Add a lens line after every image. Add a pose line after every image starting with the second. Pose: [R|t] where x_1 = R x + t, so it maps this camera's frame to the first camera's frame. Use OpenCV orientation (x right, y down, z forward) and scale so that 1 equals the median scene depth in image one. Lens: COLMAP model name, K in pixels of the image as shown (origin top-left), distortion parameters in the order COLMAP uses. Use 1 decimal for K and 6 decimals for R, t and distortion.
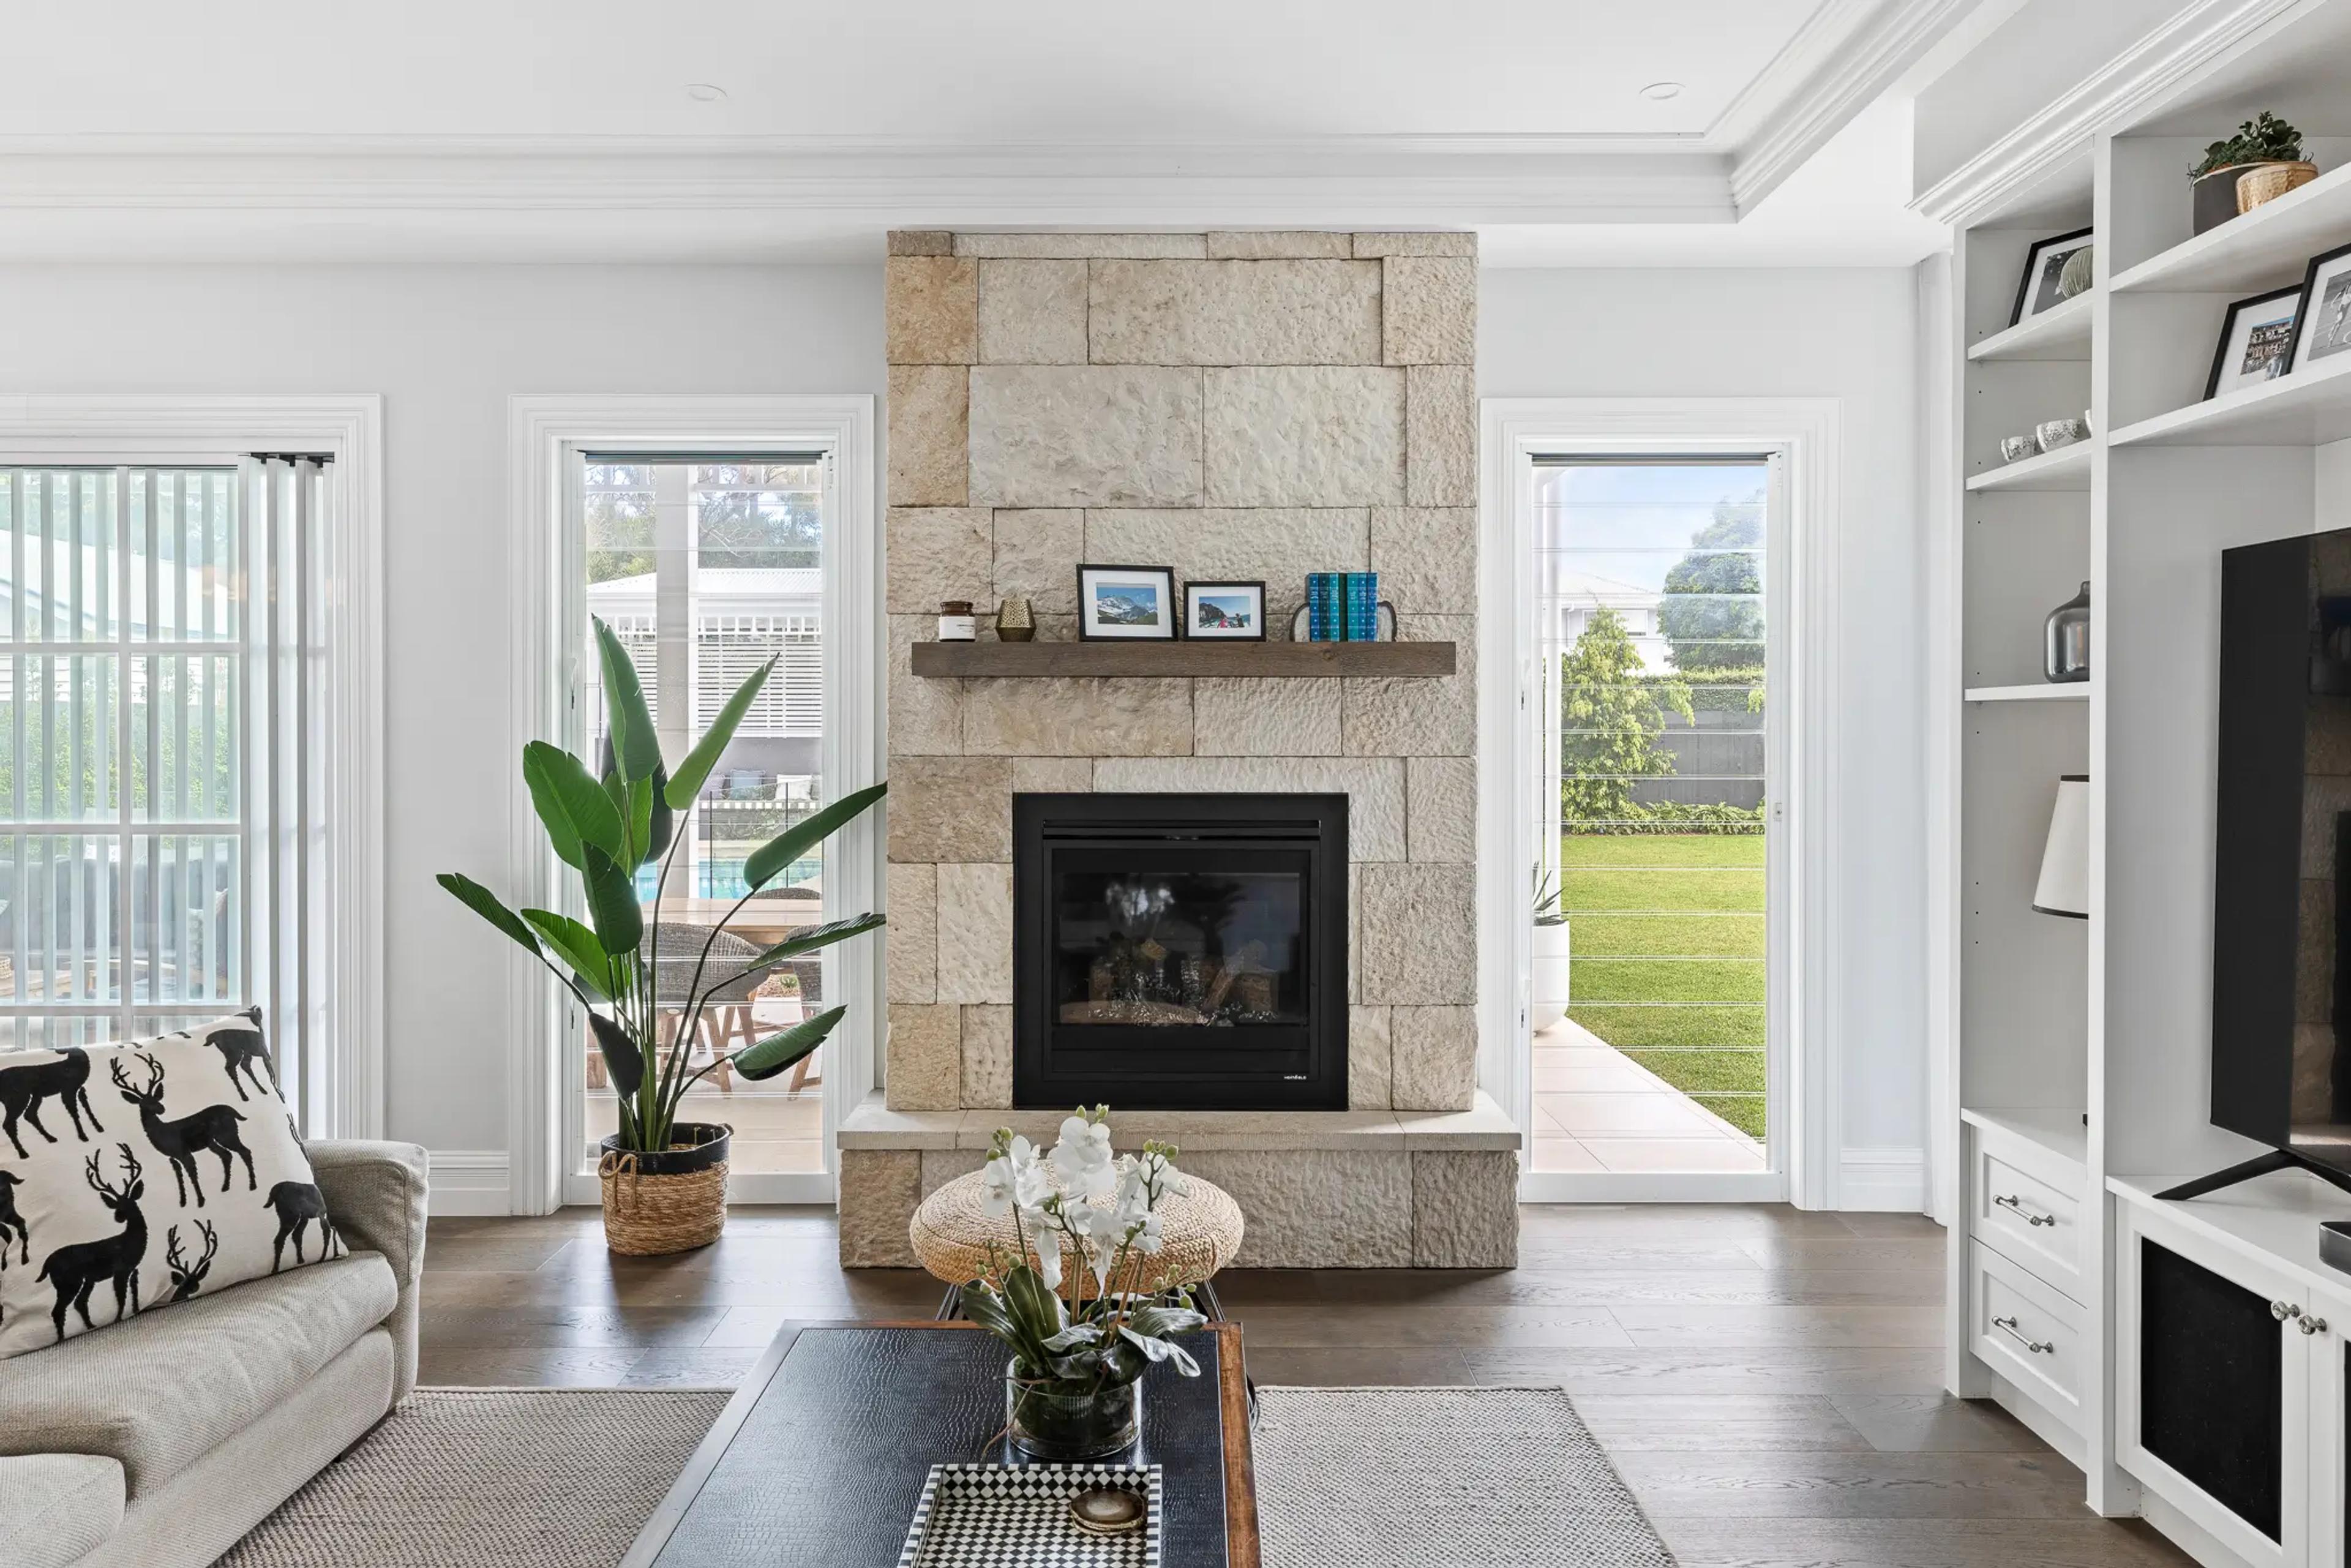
lens RADIAL K [[1516.1, 0, 1175.7], [0, 1516.1, 761.8], [0, 0, 1]] dist [0.002326, 0.000942]
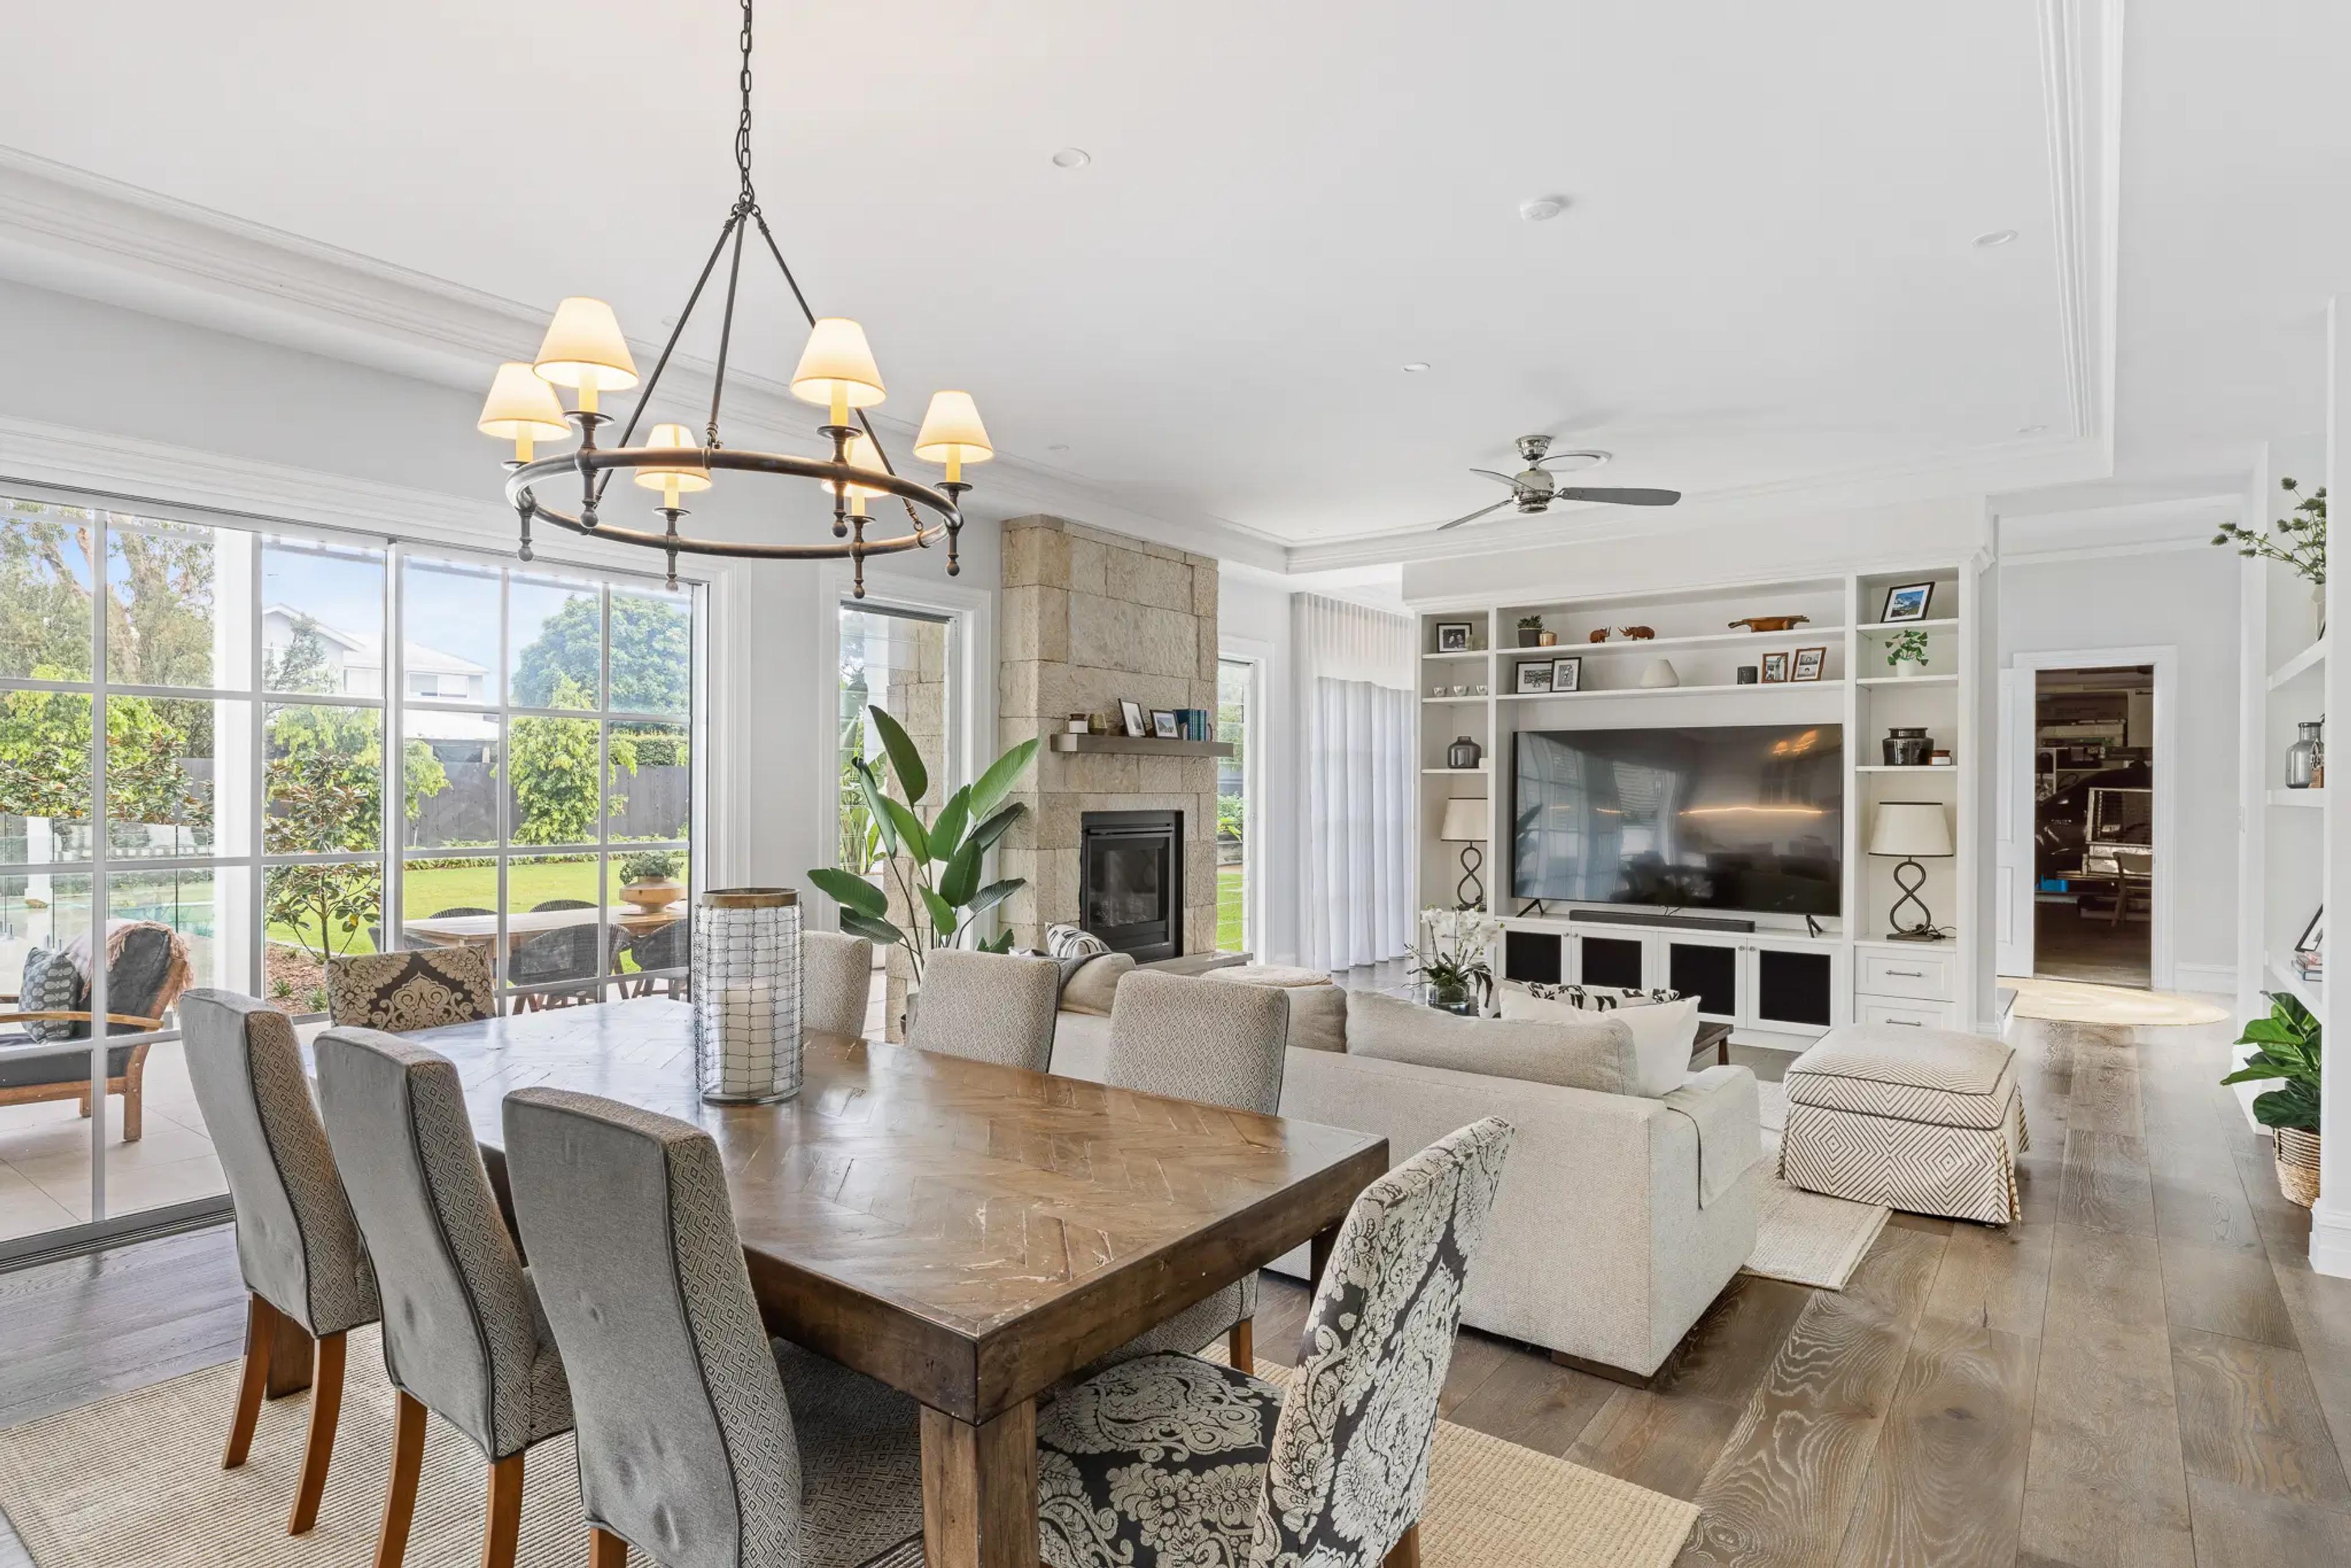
lens RADIAL K [[1220.5, 0, 1175.6], [0, 1220.5, 804.2], [0, 0, 1]] dist [0.000066, -0.000009]
pose [[0.607919, -0.004401, 0.793987, -1.284462], [0.005892, 0.999982, 0.001031, 0.010527], [-0.793977, 0.004051, 0.607934, -0.052007]]
